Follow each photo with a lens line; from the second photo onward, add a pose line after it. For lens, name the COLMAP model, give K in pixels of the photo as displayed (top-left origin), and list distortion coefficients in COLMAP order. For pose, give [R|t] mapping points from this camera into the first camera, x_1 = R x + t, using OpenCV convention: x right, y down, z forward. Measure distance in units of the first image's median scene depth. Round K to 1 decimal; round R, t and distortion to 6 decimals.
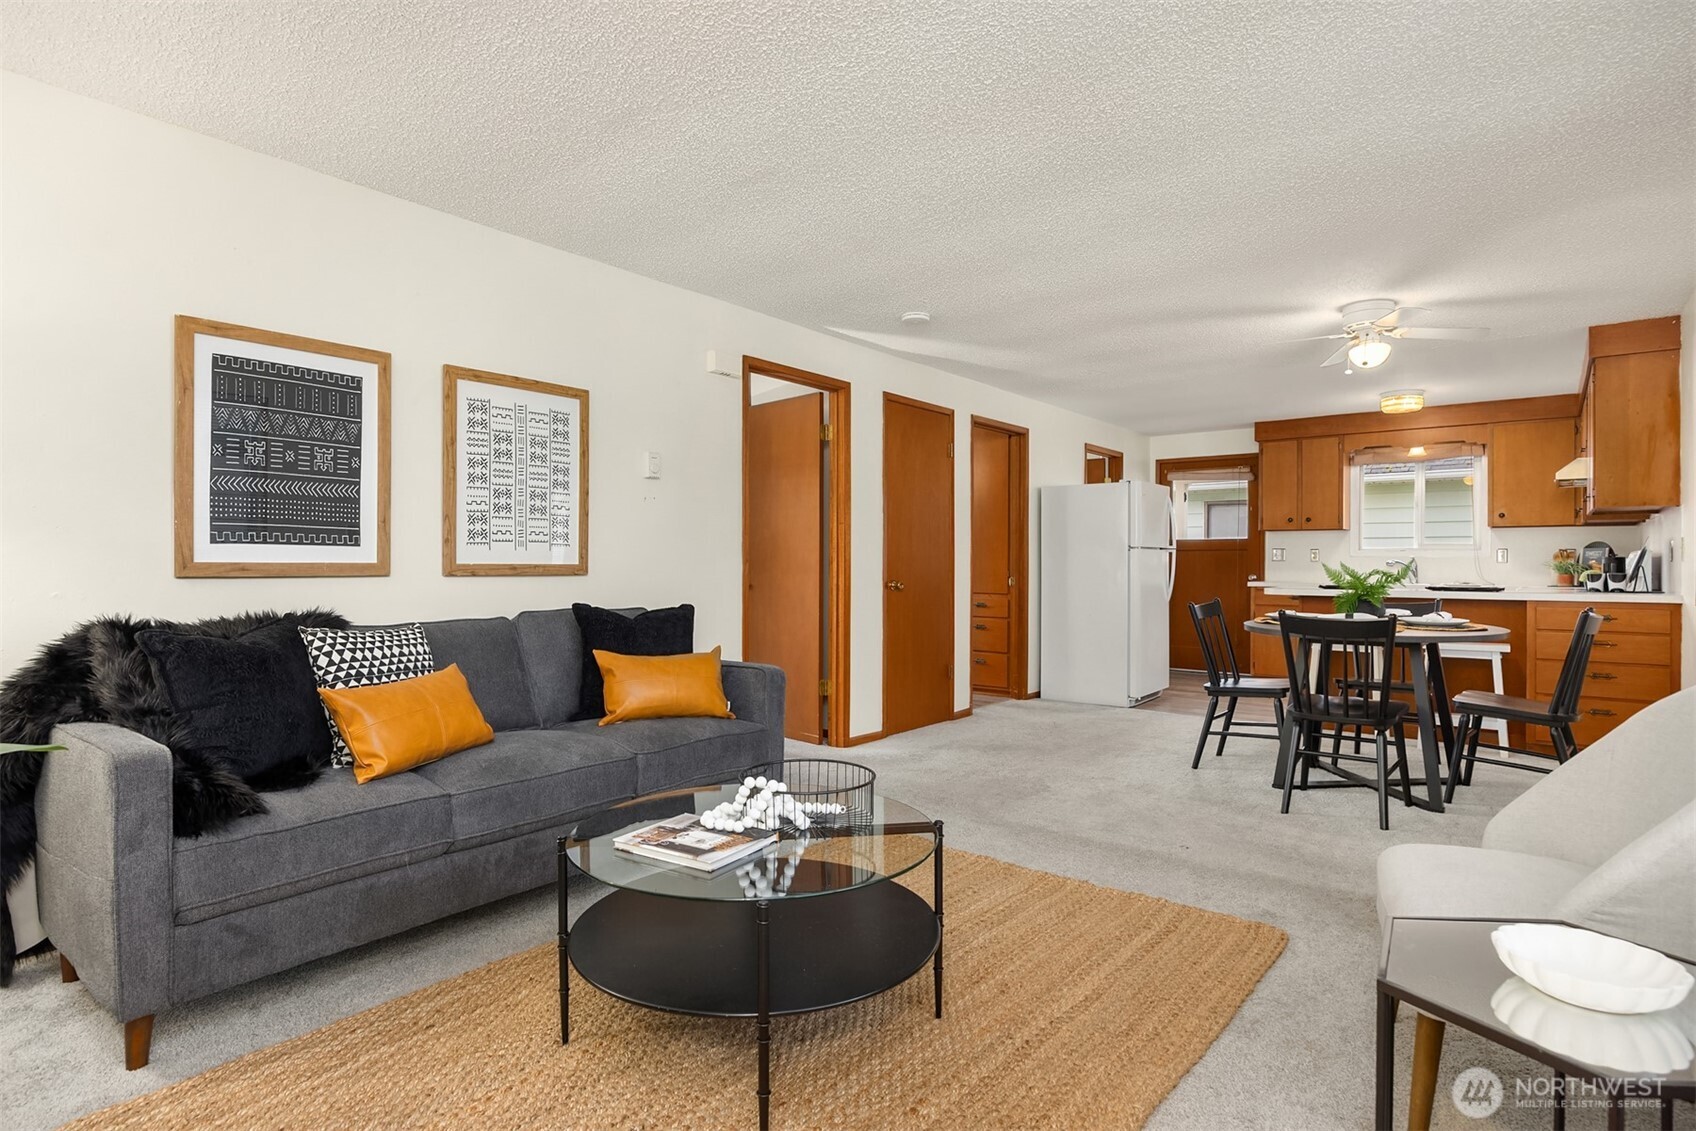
lens RADIAL K [[965.2, 0, 848.0], [0, 965.2, 565.5], [0, 0, 1]] dist [-0.000548, -0.000015]
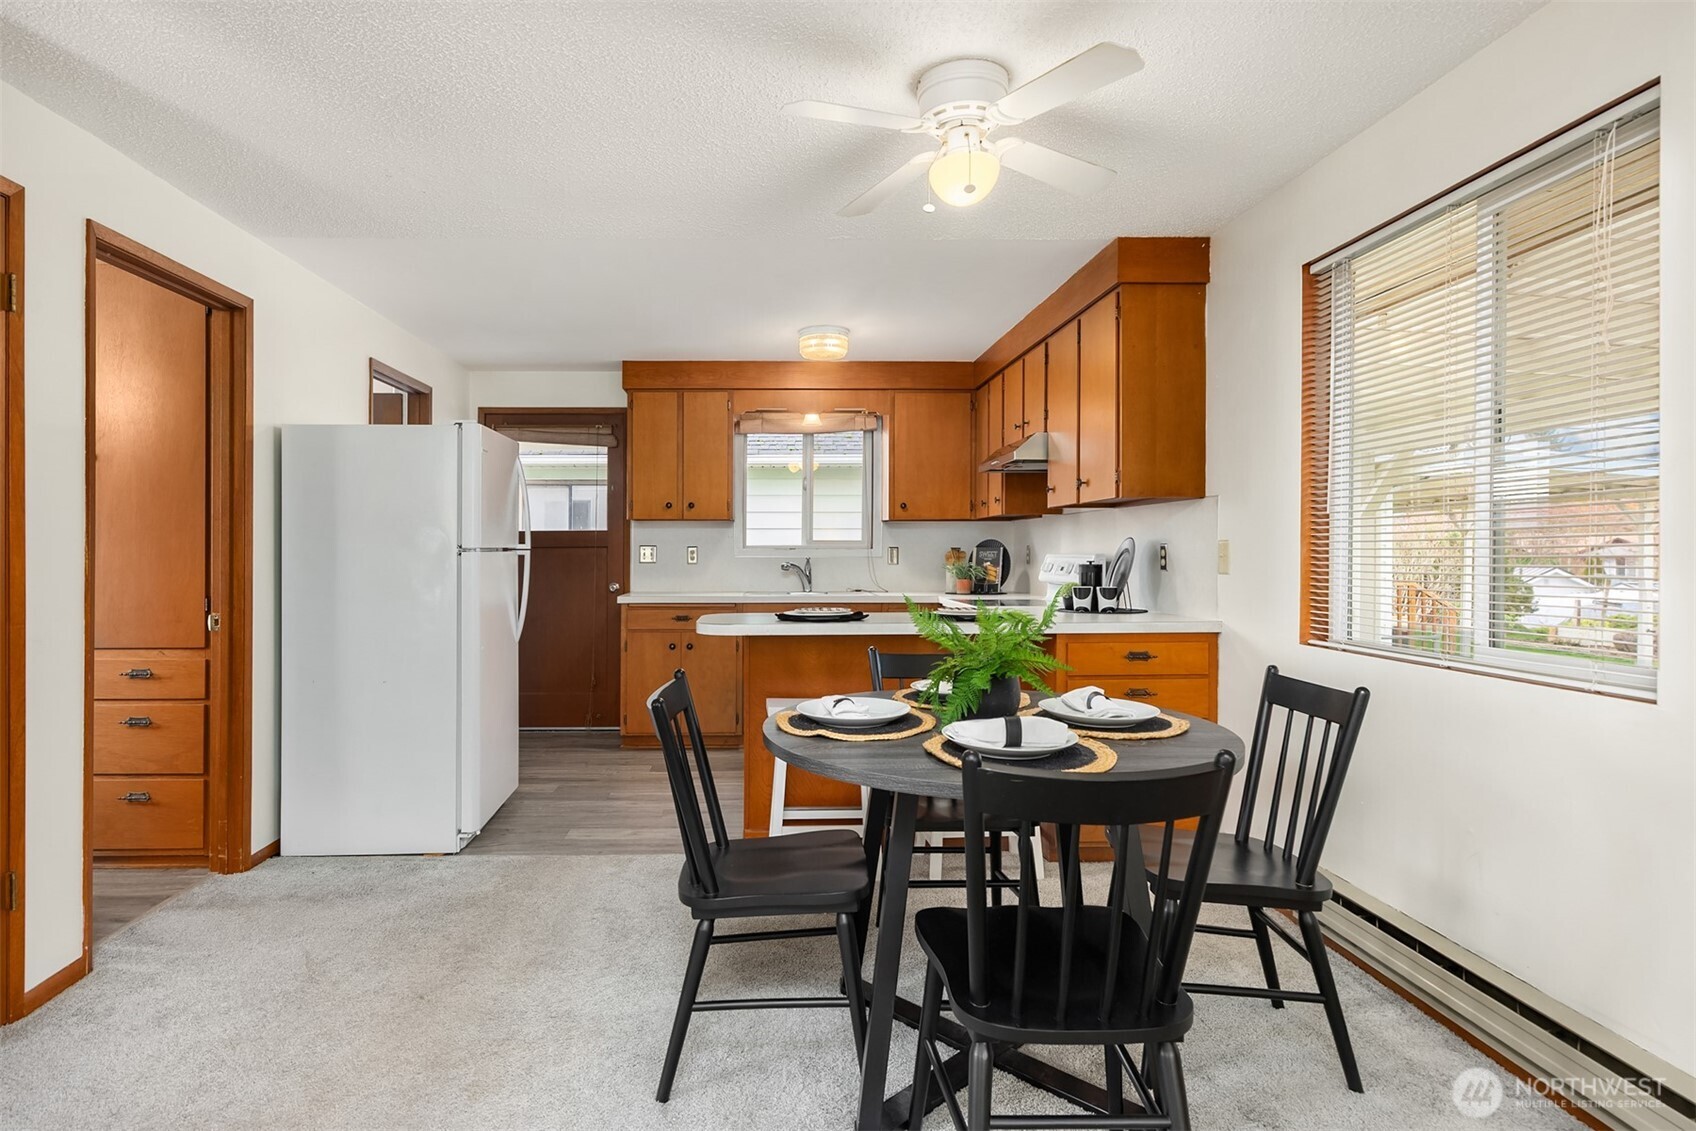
lens RADIAL K [[1348.0, 0, 848.0], [0, 1348.0, 565.5], [0, 0, 1]] dist [0.004999, 0.003683]
pose [[0.832824, -0.001003, 0.553537, 0.046049], [0.000726, 0.999999, 0.000720, -0.007827], [-0.553537, -0.000198, 0.832825, 0.206214]]
